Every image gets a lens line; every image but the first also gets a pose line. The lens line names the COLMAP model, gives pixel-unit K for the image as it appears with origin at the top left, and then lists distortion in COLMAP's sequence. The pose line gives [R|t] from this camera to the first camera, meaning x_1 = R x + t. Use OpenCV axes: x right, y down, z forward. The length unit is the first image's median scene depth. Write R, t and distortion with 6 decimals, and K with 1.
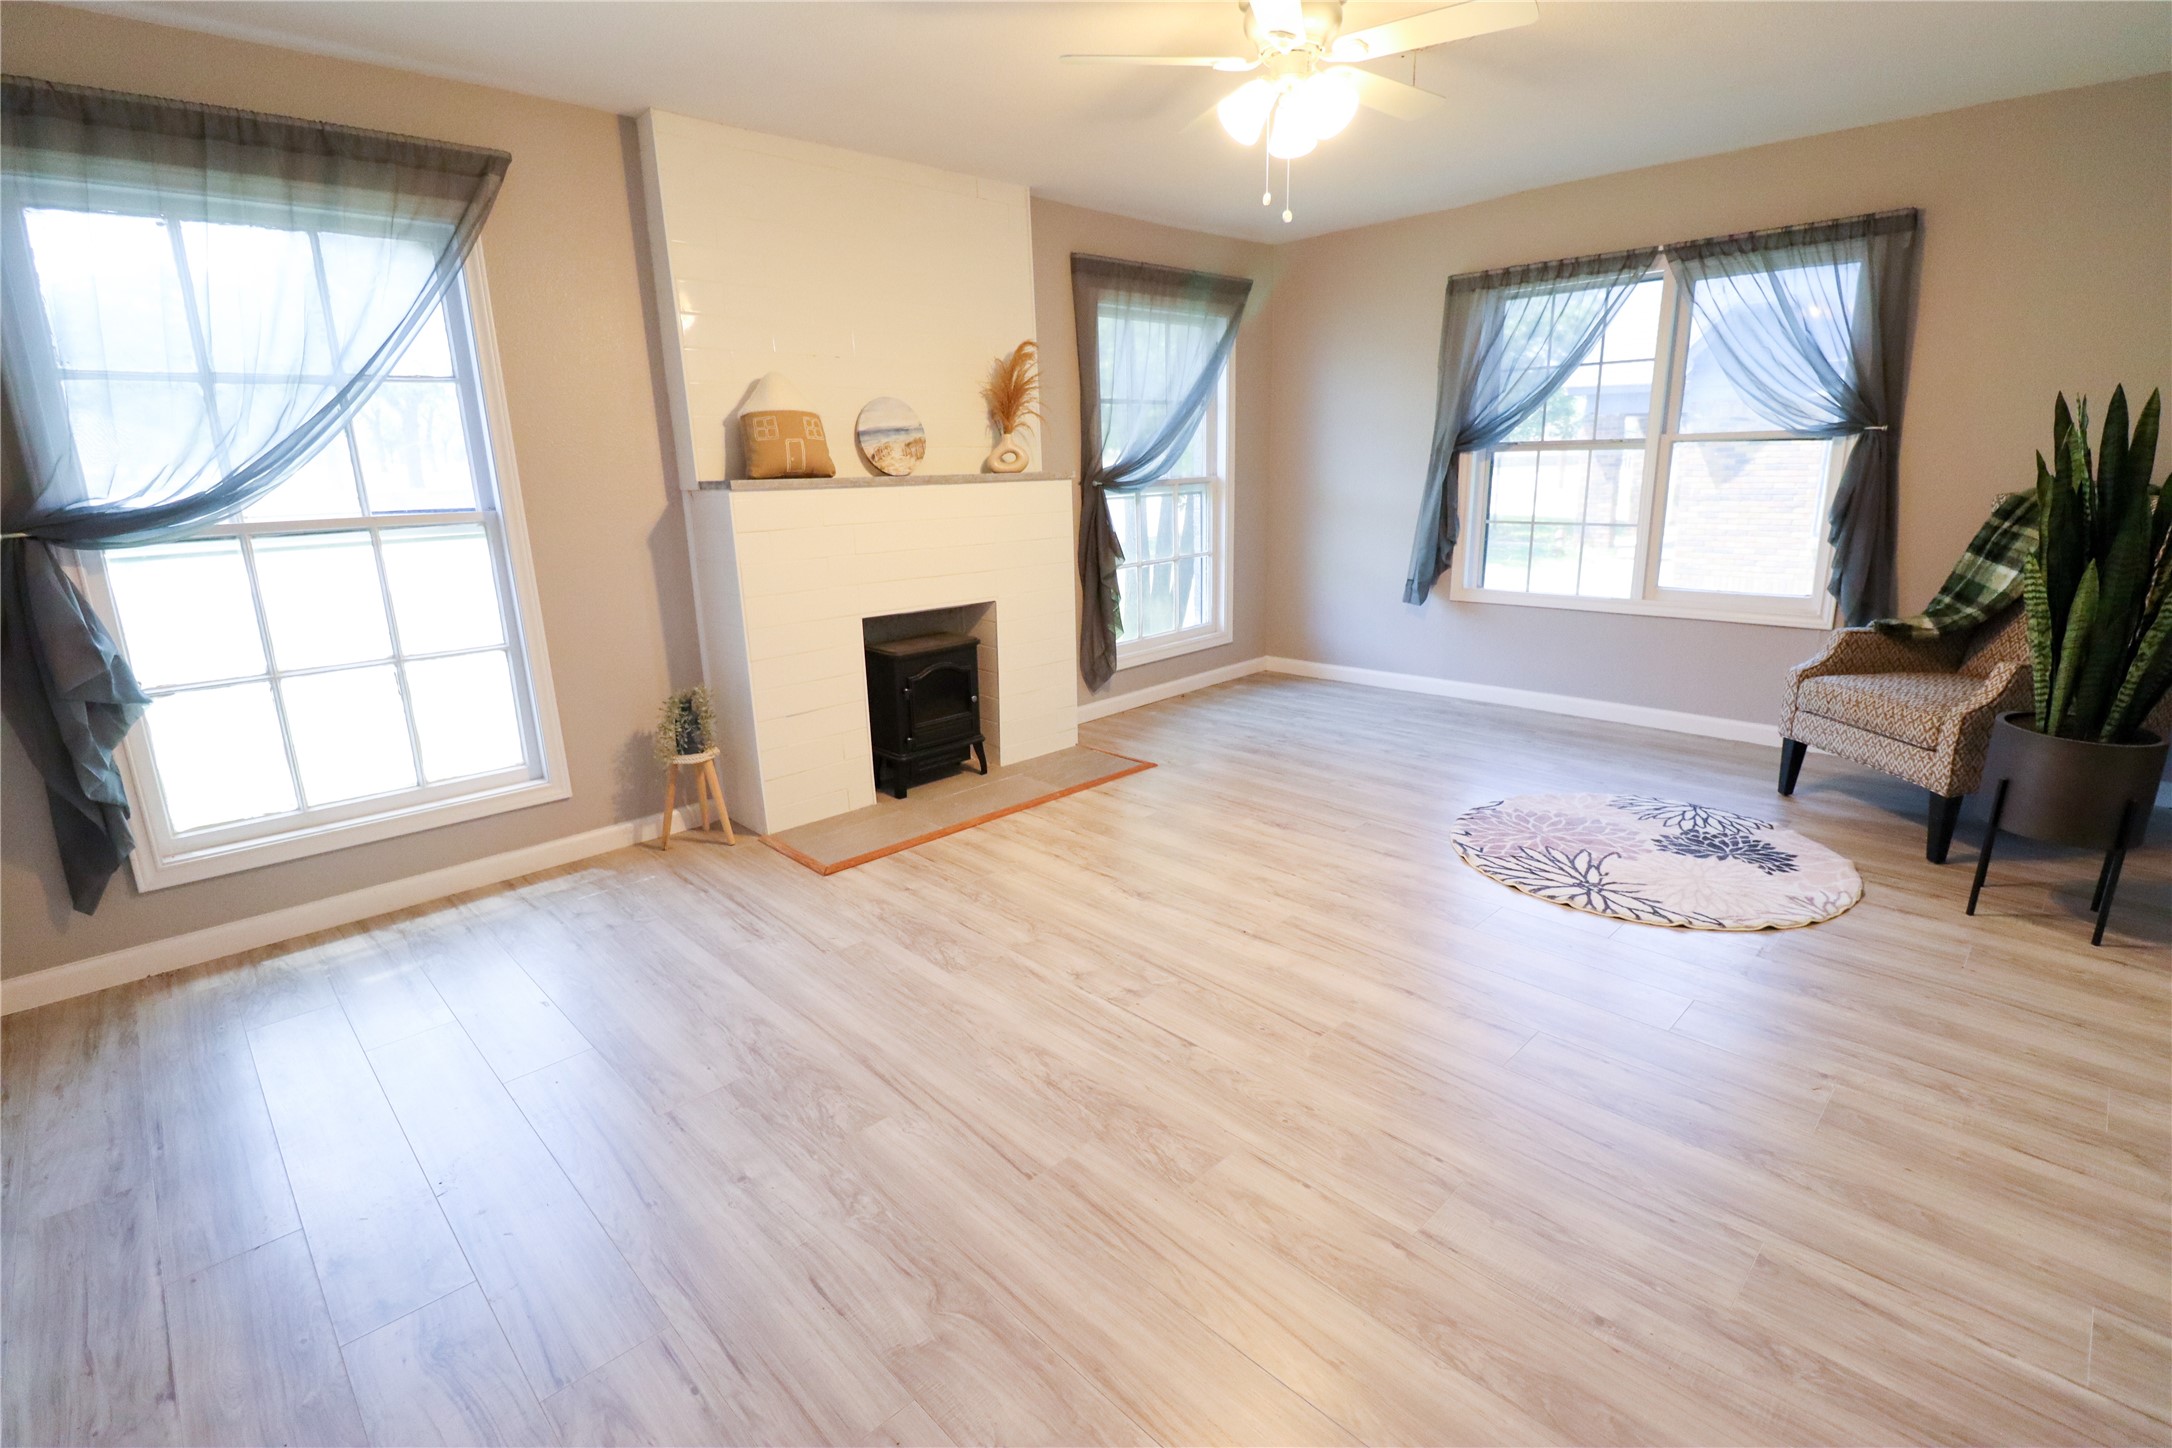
lens RADIAL K [[1005.5, 0, 1078.2], [0, 1005.5, 715.9], [0, 0, 1]] dist [-0.006890, -0.006671]
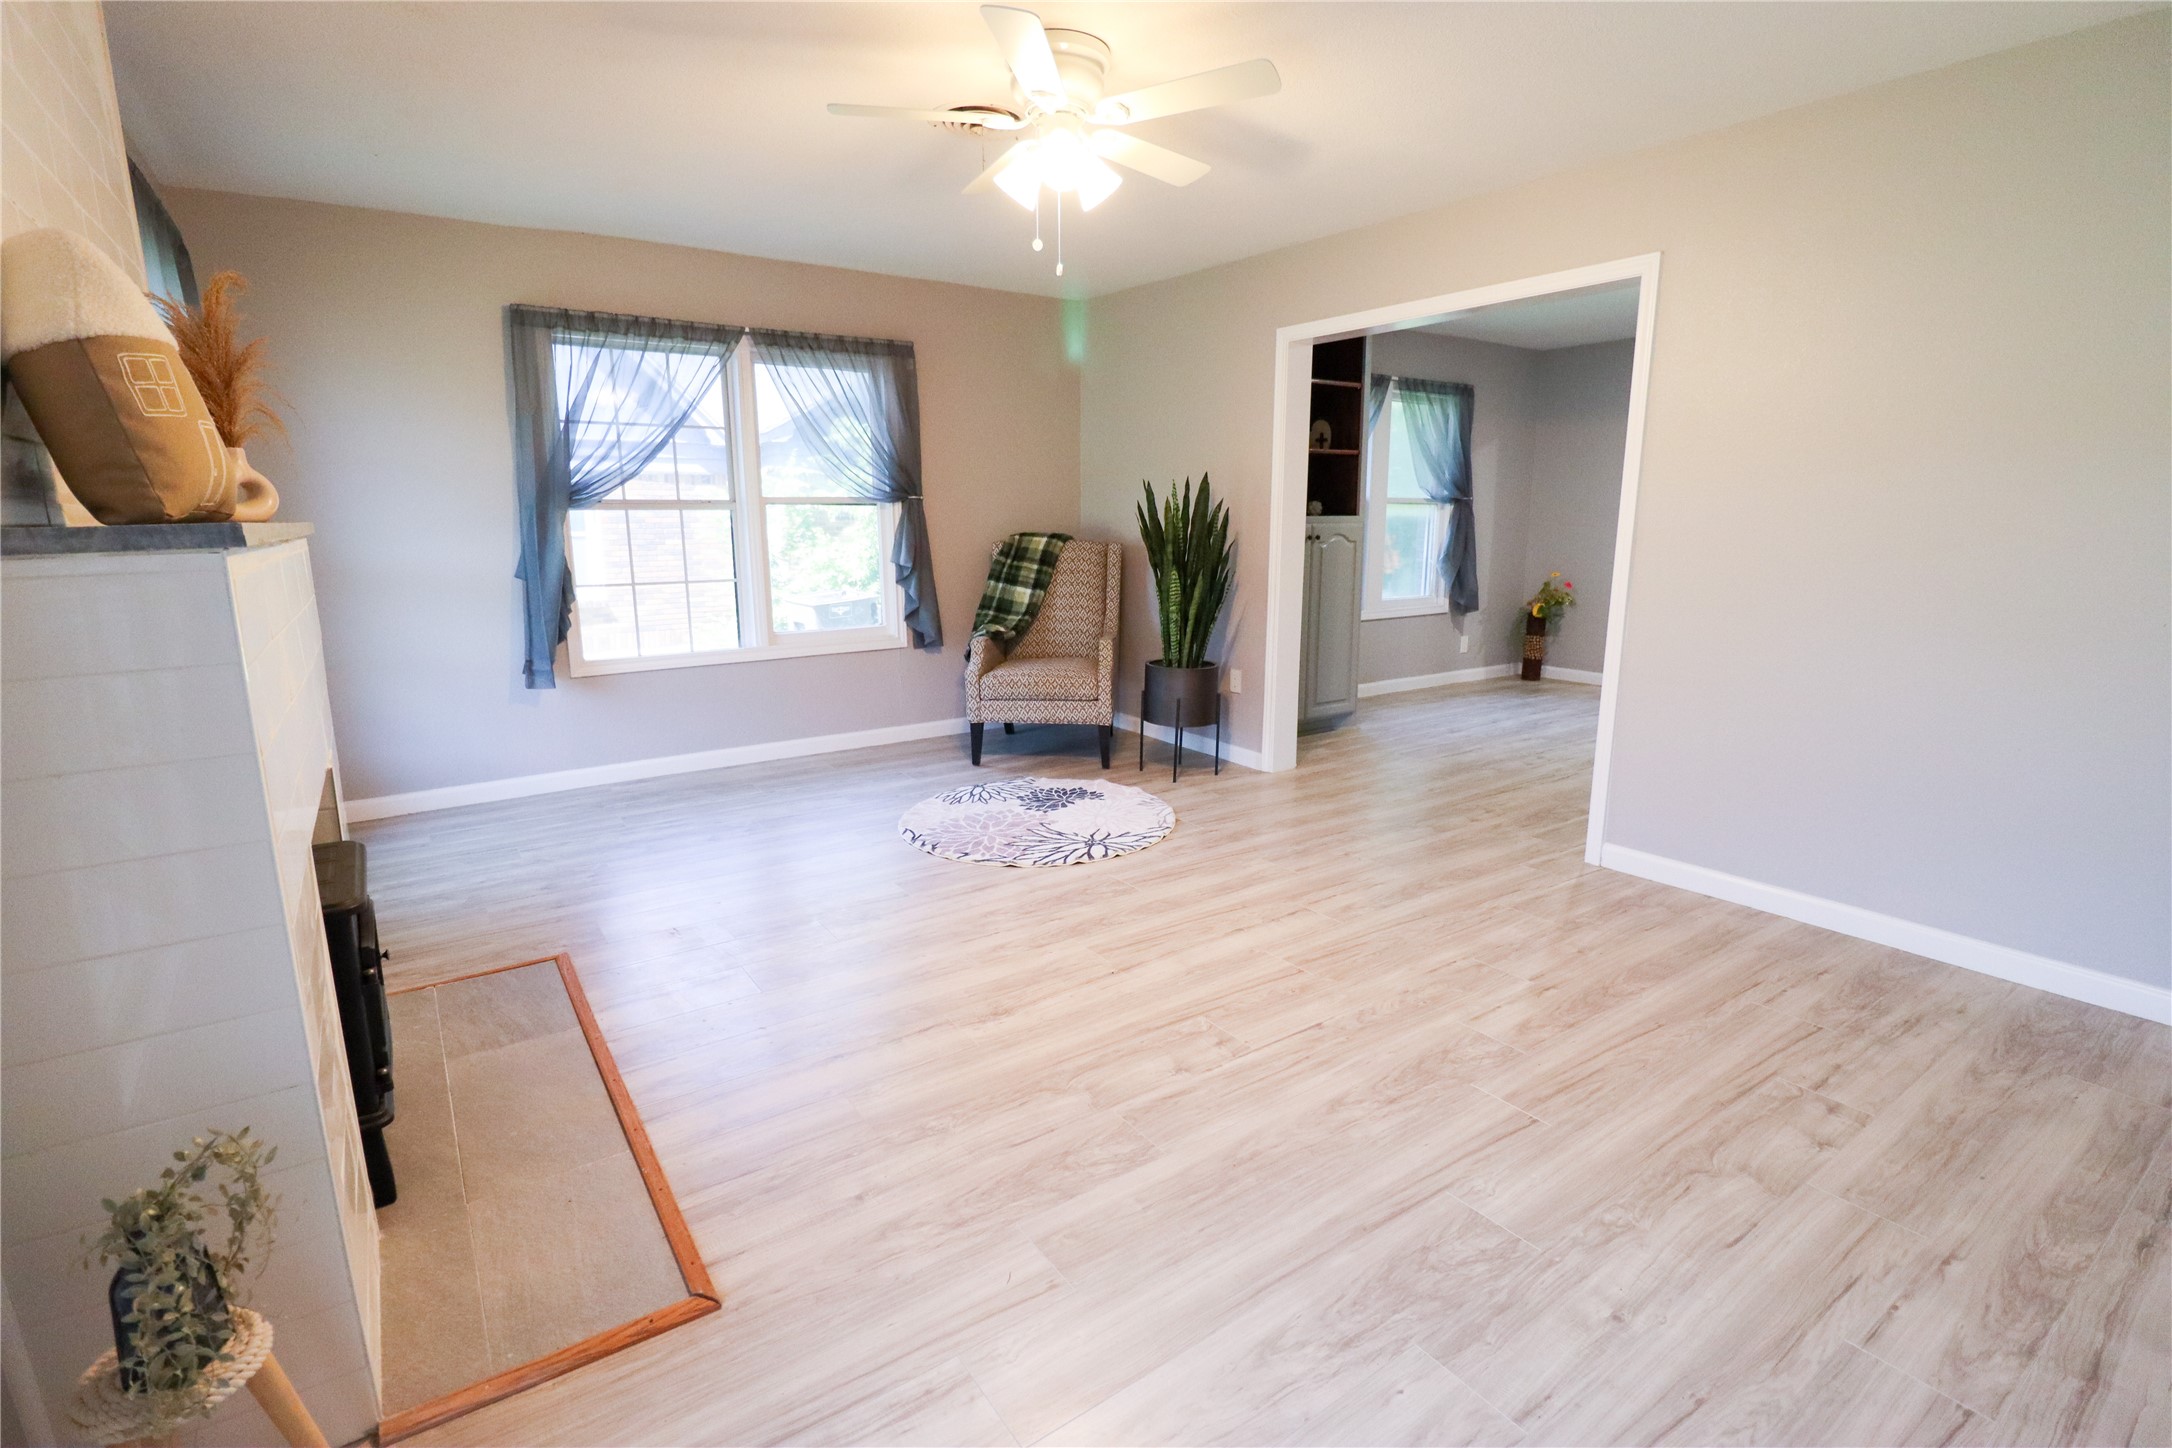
lens RADIAL K [[1005.5, 0, 1074.2], [0, 1005.5, 729.6], [0, 0, 1]] dist [-0.006890, -0.006671]
pose [[0.161078, -0.186666, 0.969128, -0.687053], [0.242347, 0.959367, 0.144506, -0.154776], [-0.956724, 0.211589, 0.199771, 0.700900]]
